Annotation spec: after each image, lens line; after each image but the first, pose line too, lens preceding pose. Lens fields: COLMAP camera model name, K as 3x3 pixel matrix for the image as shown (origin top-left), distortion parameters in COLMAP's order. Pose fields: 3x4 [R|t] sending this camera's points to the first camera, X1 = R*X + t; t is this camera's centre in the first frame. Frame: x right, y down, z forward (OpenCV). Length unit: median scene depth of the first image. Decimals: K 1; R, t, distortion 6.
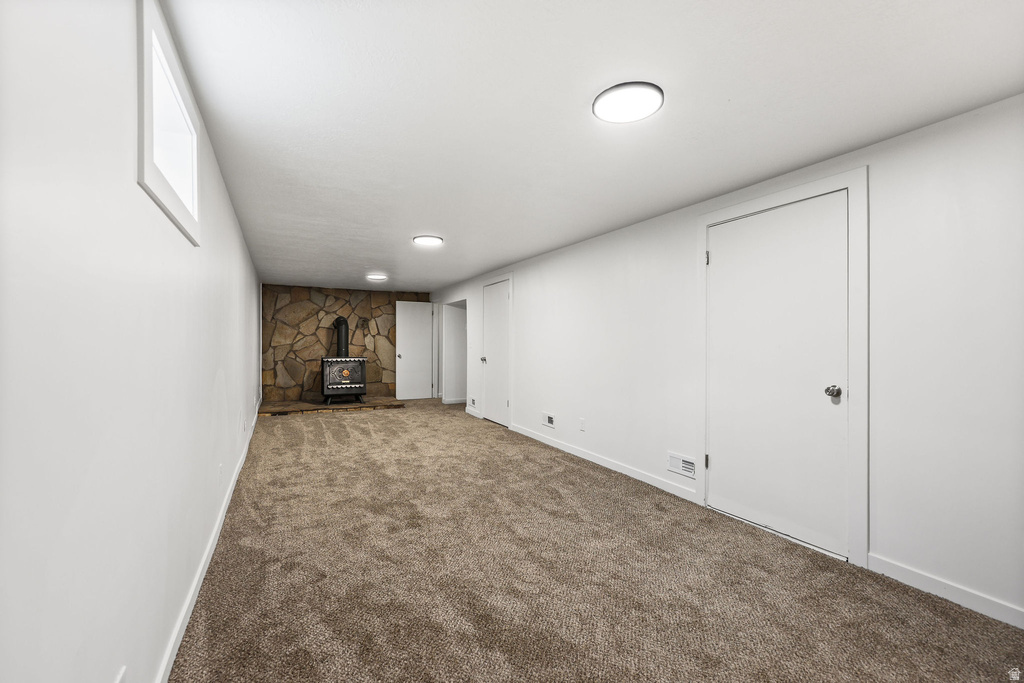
lens RADIAL K [[471.6, 0, 512.0], [0, 471.6, 341.5], [0, 0, 1]] dist [-0.001030, 0.000001]
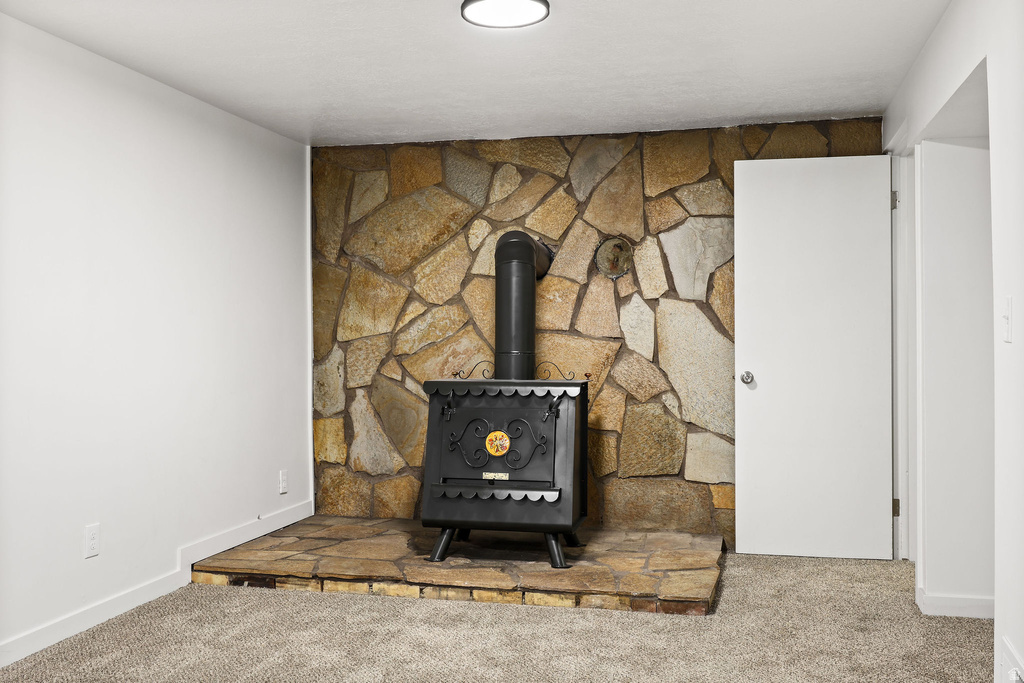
lens RADIAL K [[949.8, 0, 512.0], [0, 949.8, 341.5], [0, 0, 1]] dist [0.000397, -0.000080]
pose [[0.767846, -0.006075, -0.640606, -0.011815], [0.005941, 0.999980, -0.002362, 0.012057], [0.640607, -0.001992, 0.767866, 0.564990]]
